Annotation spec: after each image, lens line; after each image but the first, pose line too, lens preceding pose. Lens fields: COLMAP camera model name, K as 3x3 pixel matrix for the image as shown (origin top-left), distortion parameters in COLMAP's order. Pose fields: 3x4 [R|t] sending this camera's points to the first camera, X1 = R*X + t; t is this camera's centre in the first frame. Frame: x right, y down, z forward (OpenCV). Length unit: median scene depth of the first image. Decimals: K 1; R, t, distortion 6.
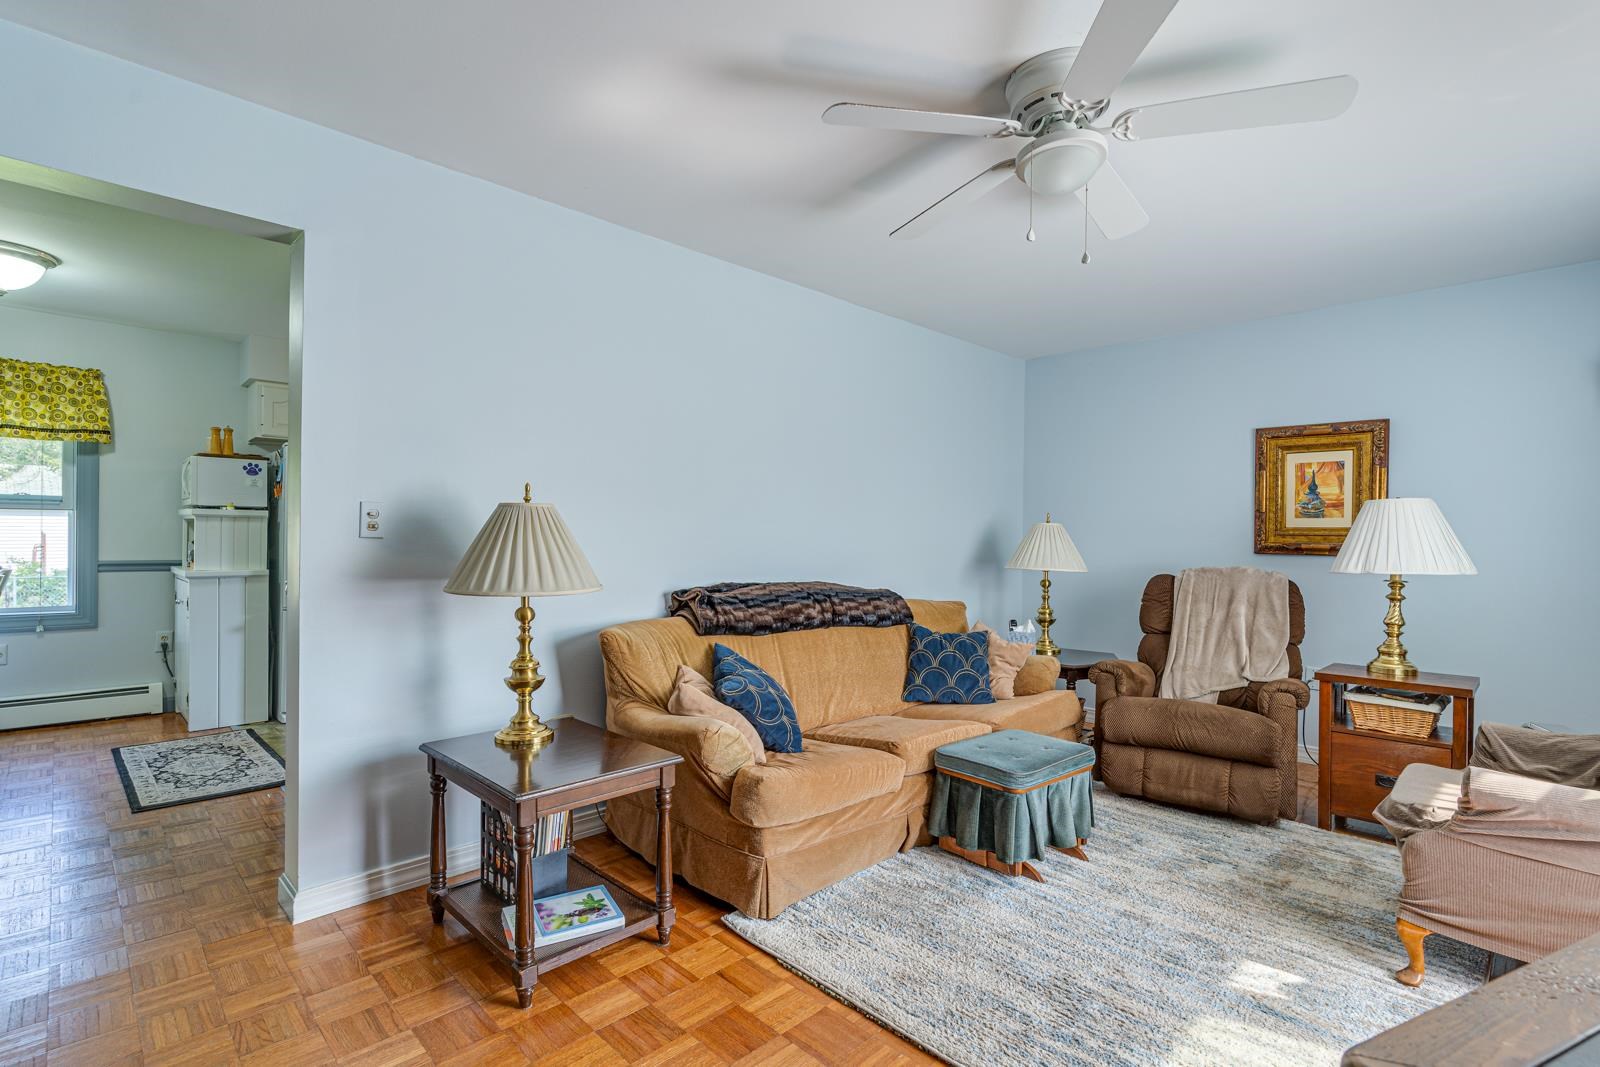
lens RADIAL K [[757.5, 0, 795.7], [0, 757.5, 539.4], [0, 0, 1]] dist [0.005418, -0.002768]
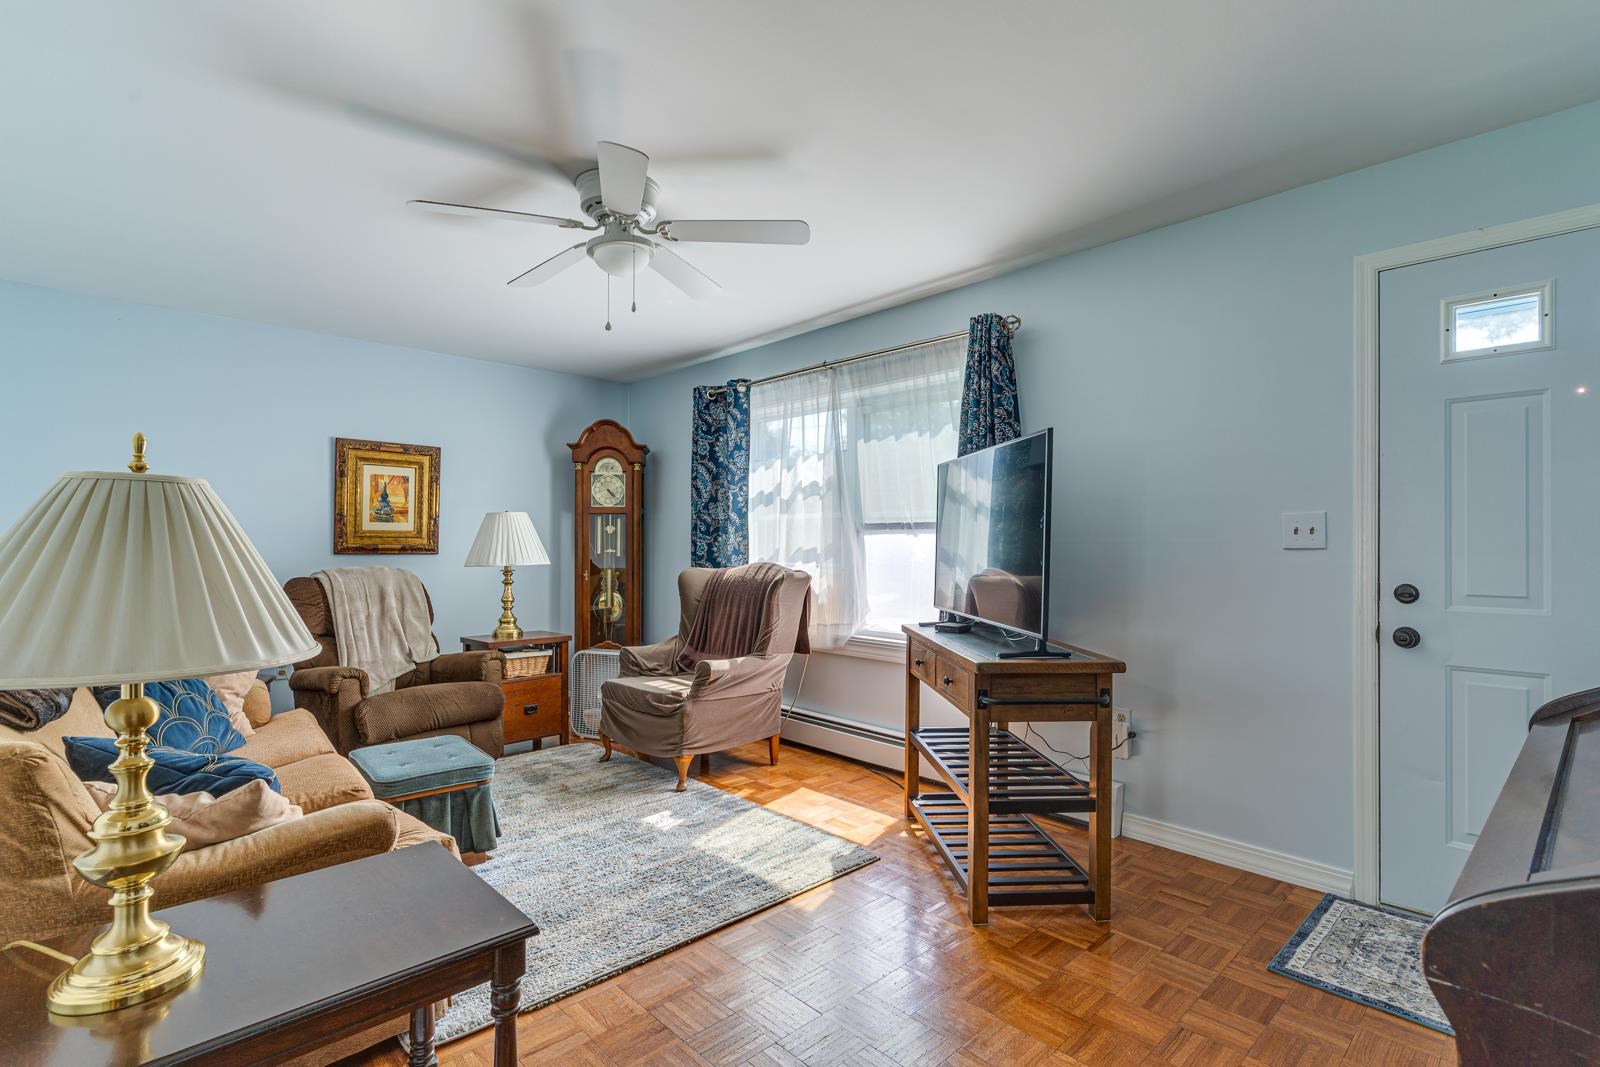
lens RADIAL K [[757.5, 0, 802.9], [0, 757.5, 538.6], [0, 0, 1]] dist [0.005418, -0.002768]
pose [[0.024799, -0.003669, 0.999686, -0.485668], [0.003451, 0.999988, 0.003584, -0.005343], [-0.999687, 0.003361, 0.024811, 0.341864]]
